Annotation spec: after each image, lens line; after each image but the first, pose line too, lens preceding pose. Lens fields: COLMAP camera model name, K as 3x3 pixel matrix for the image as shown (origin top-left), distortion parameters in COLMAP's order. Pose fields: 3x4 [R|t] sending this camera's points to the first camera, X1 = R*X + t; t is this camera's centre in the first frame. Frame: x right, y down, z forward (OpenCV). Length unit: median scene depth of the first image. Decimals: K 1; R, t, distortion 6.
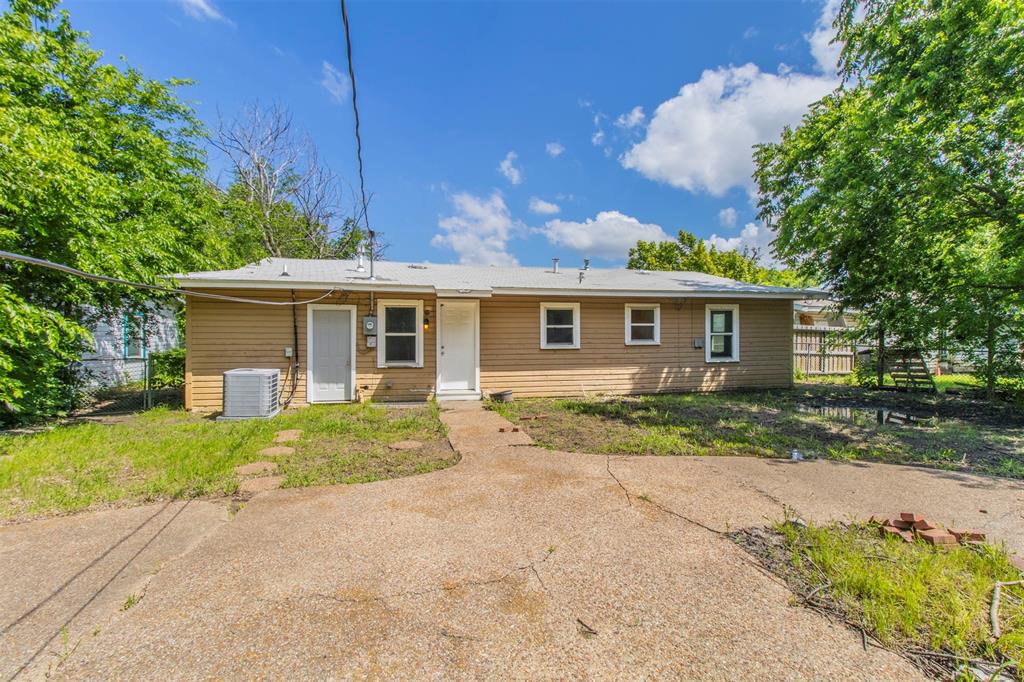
lens RADIAL K [[473.6, 0, 517.5], [0, 473.6, 340.0], [0, 0, 1]] dist [0.000268, -0.000157]
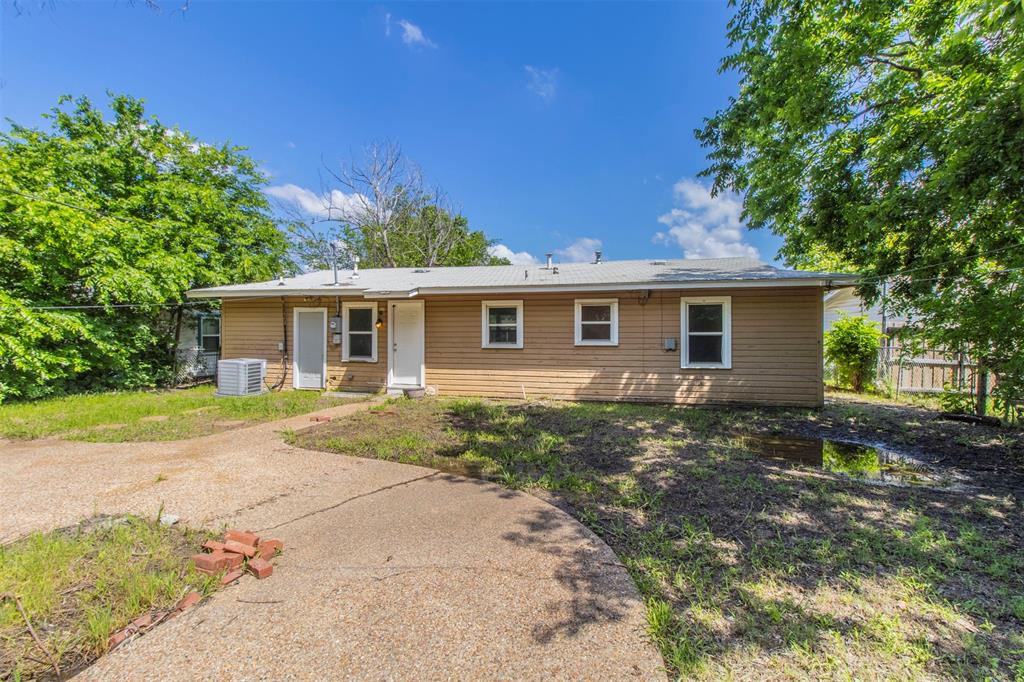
lens RADIAL K [[473.6, 0, 515.8], [0, 473.6, 340.1], [0, 0, 1]] dist [0.000268, -0.000157]
pose [[0.889433, 0.009246, -0.456972, 0.574332], [-0.010530, 0.999945, -0.000263, 0.002233], [0.456944, 0.005046, 0.889481, 0.155869]]
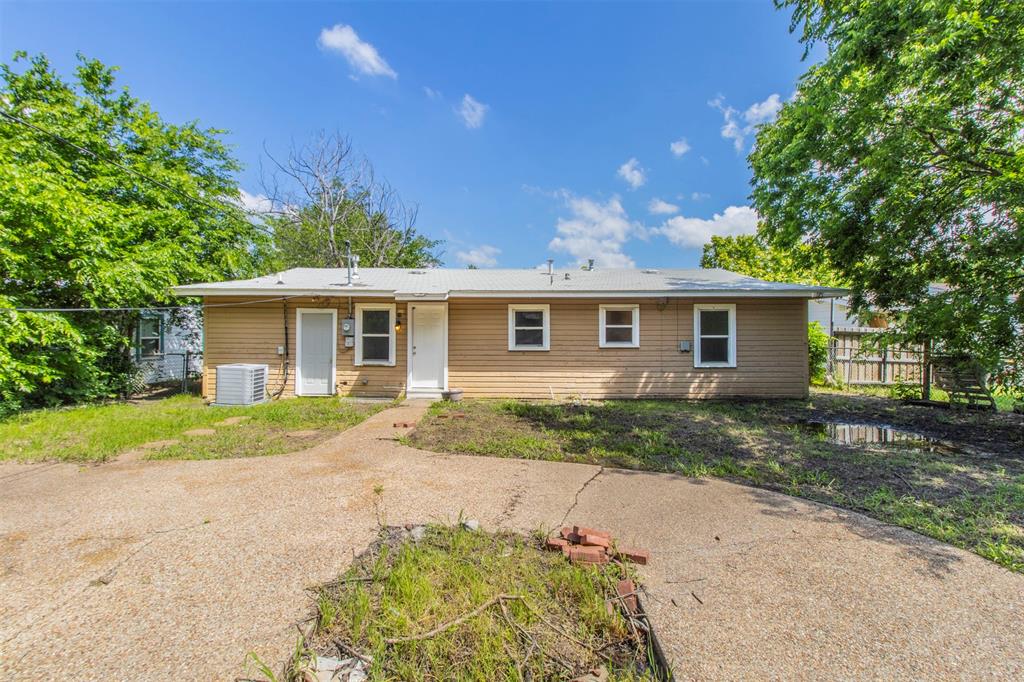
lens RADIAL K [[473.6, 0, 513.4], [0, 473.6, 335.4], [0, 0, 1]] dist [0.000268, -0.000157]
pose [[0.968925, 0.004137, -0.247321, 0.315538], [-0.007925, 0.999866, -0.014323, 0.001551], [0.247228, 0.015838, 0.968828, 0.020693]]
